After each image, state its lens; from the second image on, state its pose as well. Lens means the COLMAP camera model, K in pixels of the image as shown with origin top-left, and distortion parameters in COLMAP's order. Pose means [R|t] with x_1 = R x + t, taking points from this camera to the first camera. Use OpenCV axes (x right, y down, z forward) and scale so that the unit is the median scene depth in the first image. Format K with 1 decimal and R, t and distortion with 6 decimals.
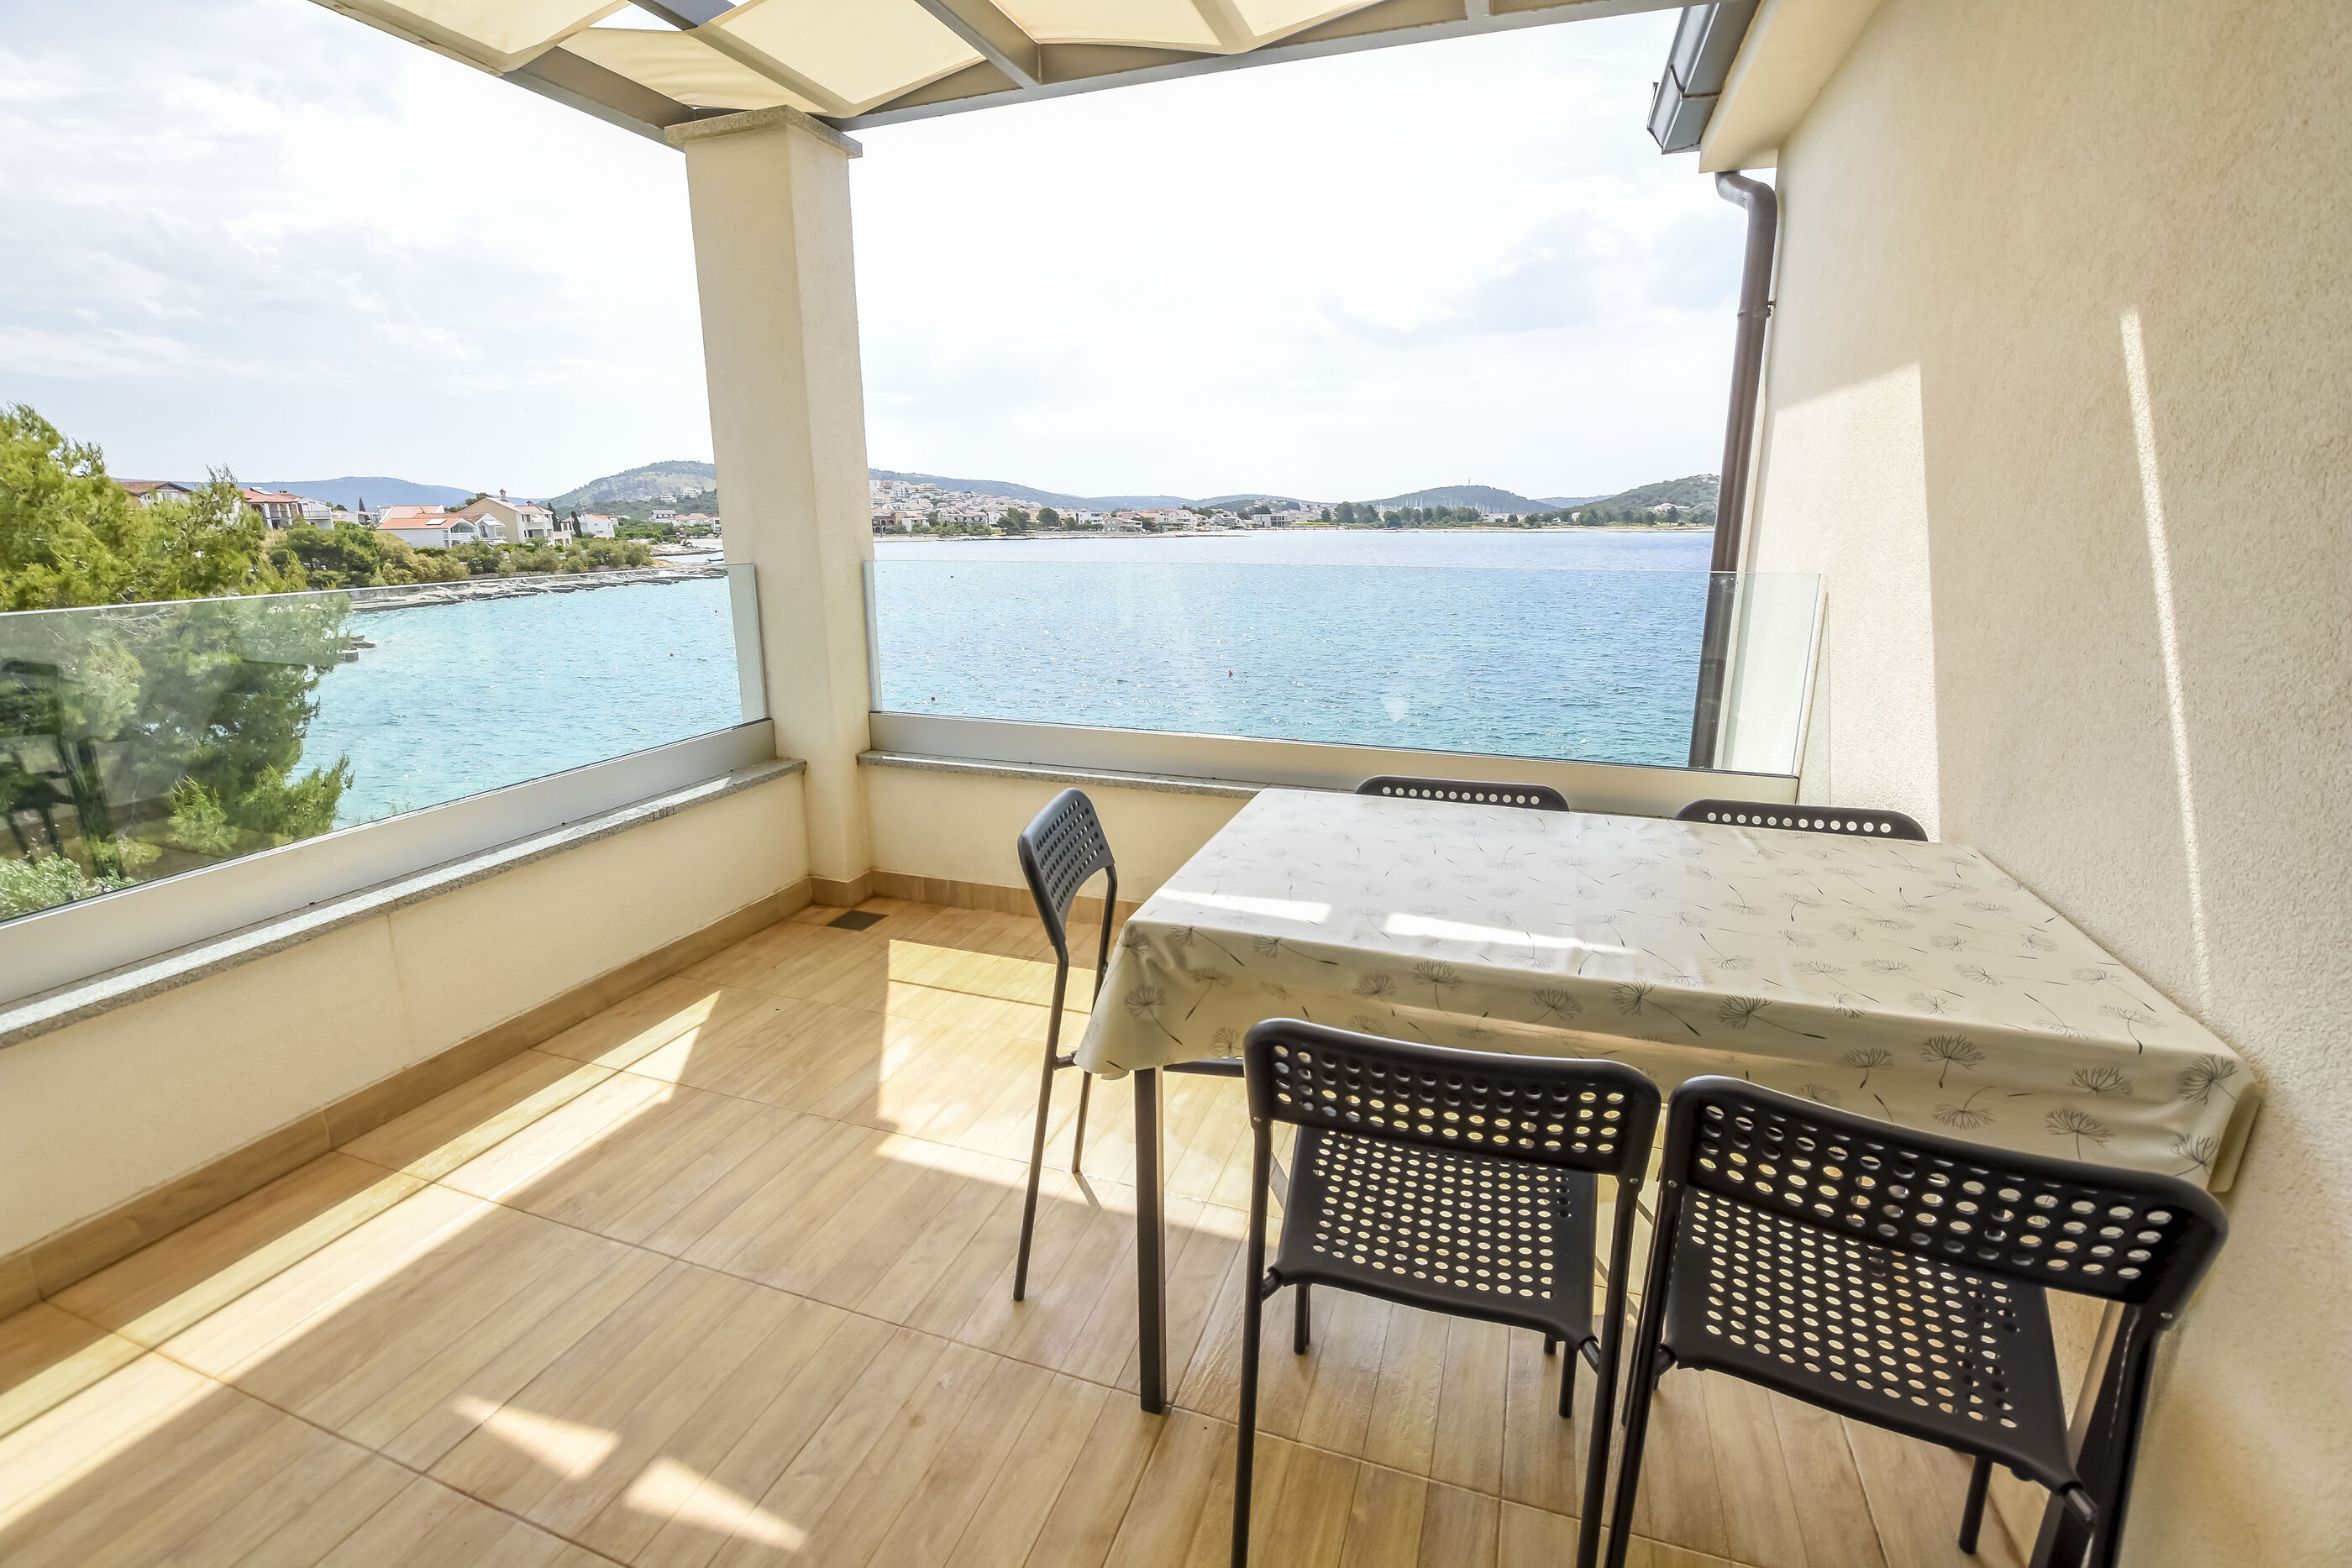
lens RADIAL K [[1110.0, 0, 1179.6], [0, 1110.0, 870.5], [0, 0, 1]] dist [-0.029751, 0.003043]
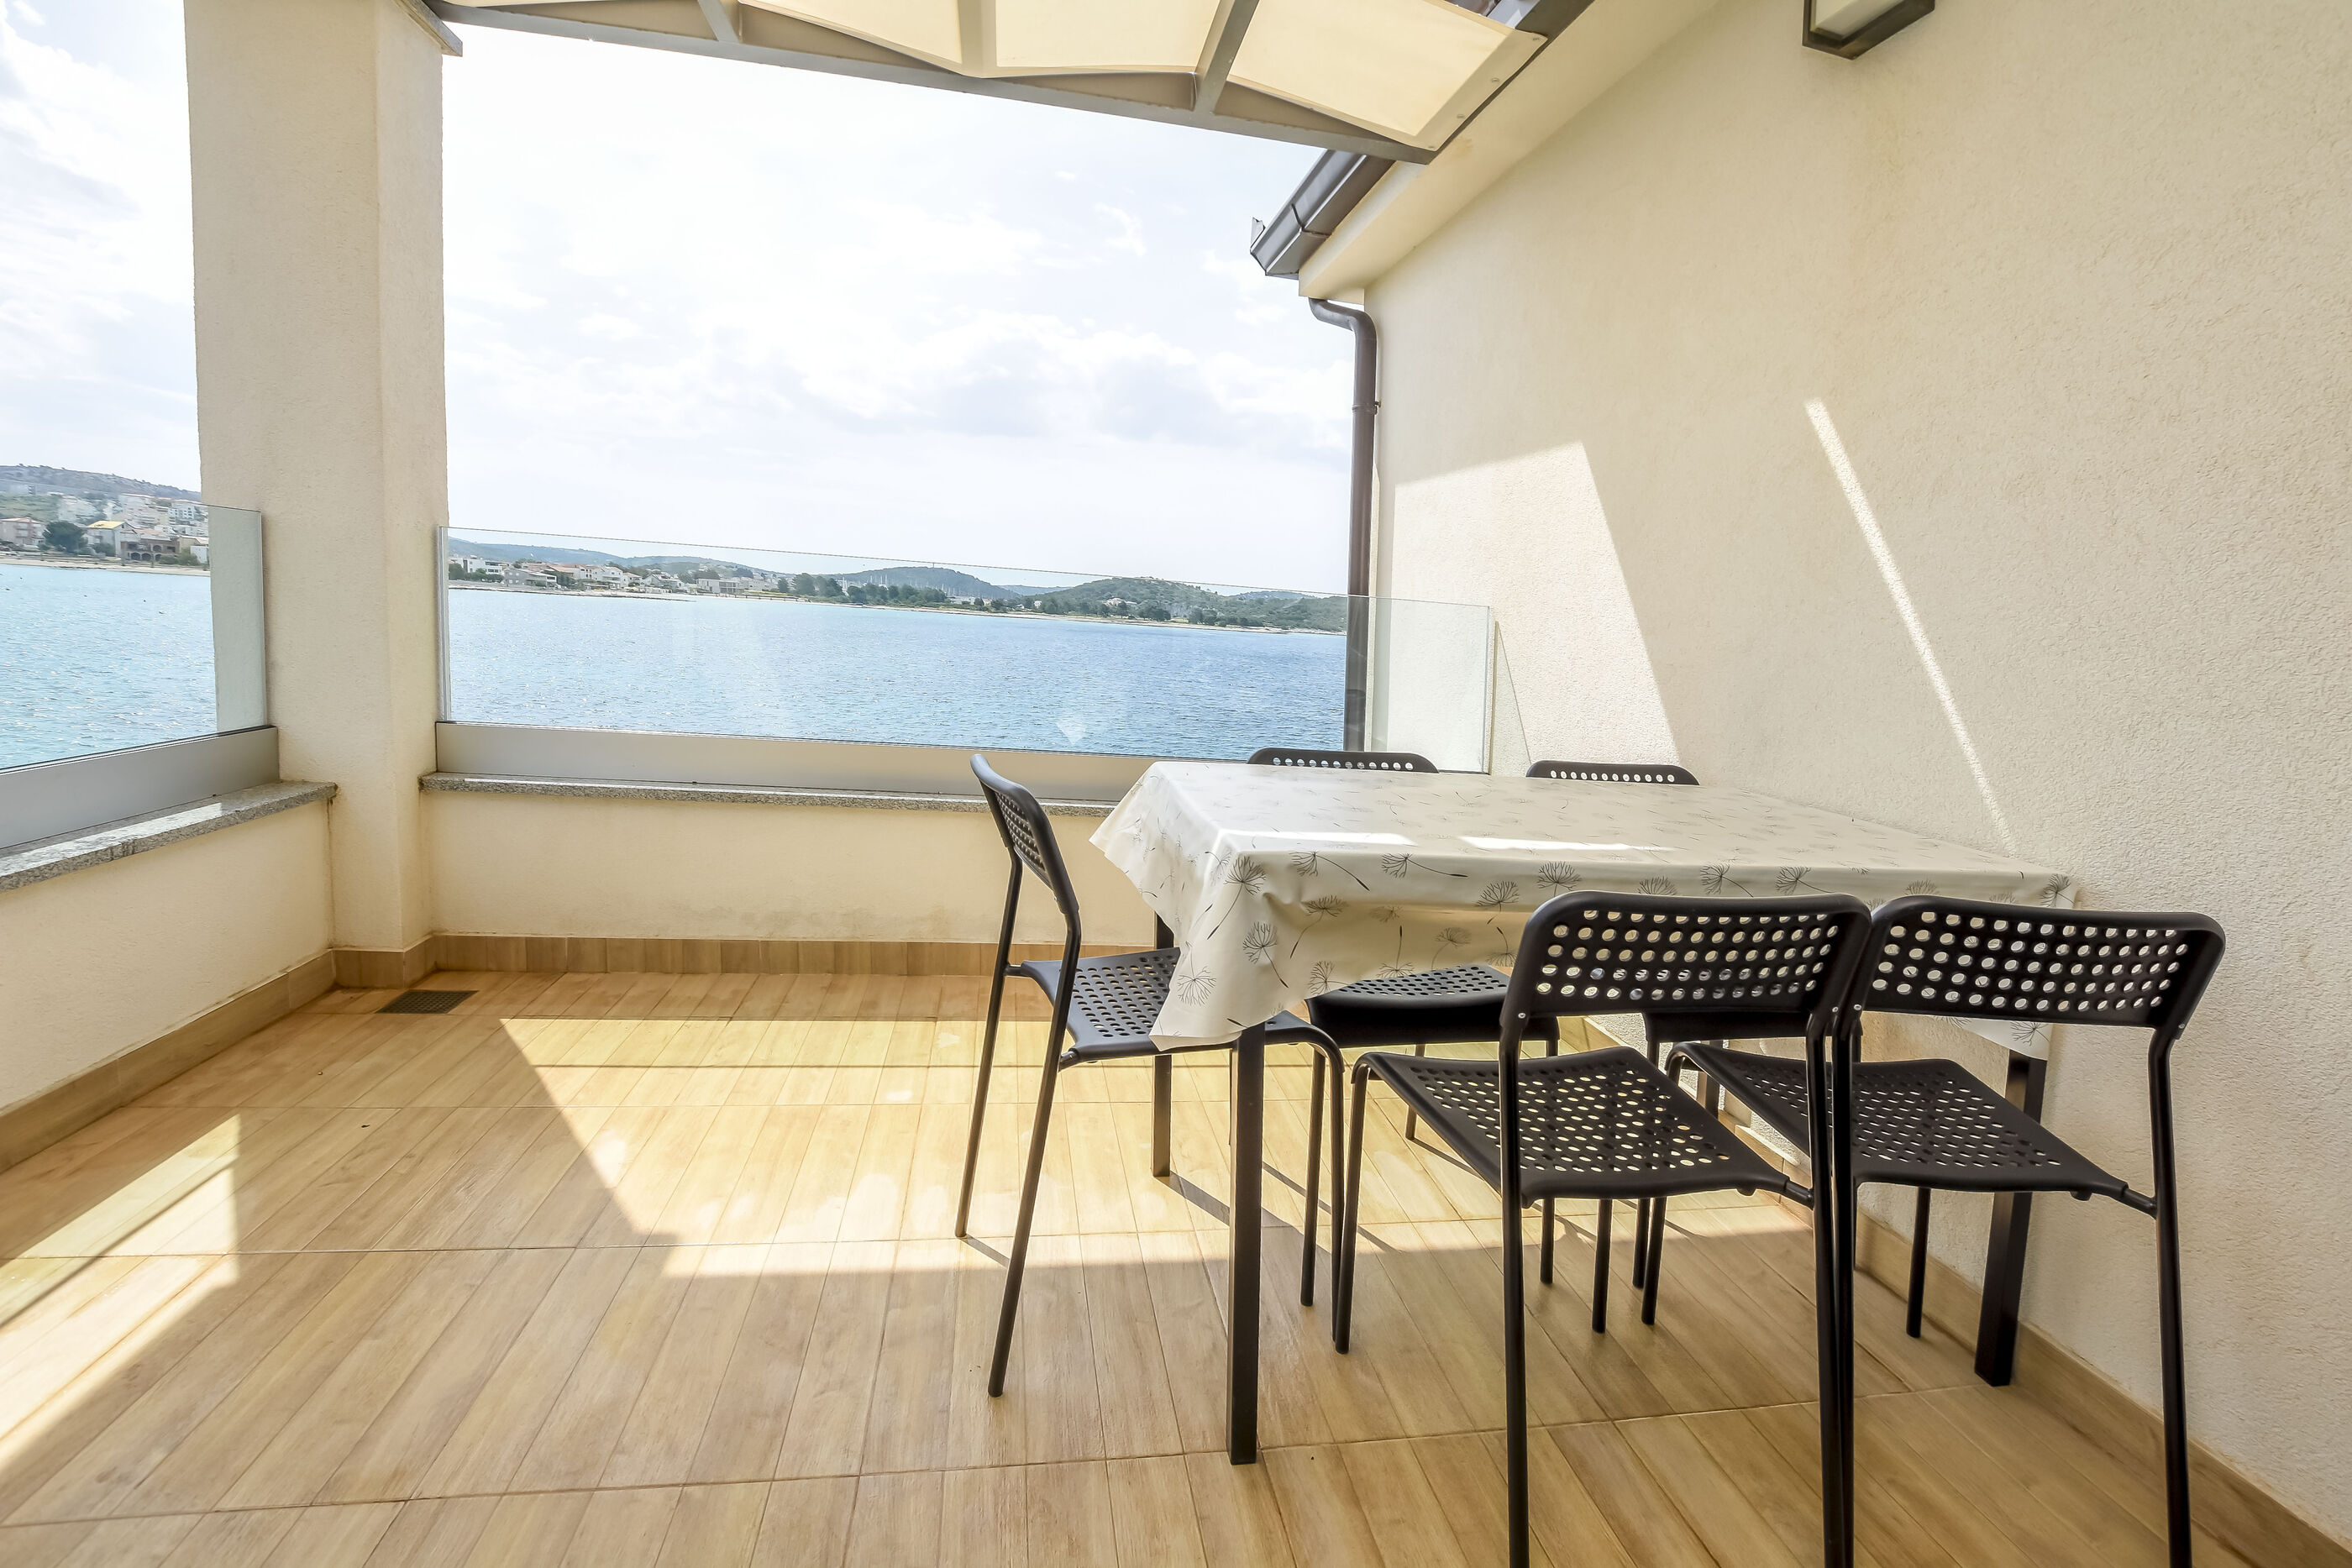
lens RADIAL K [[1110.0, 0, 1299.5], [0, 1110.0, 739.4], [0, 0, 1]] dist [-0.029751, 0.003043]
pose [[0.844565, 0.009807, 0.535364, -0.209844], [0.089126, 0.983310, -0.158614, 0.043242], [-0.527984, 0.181675, 0.829594, 0.094122]]
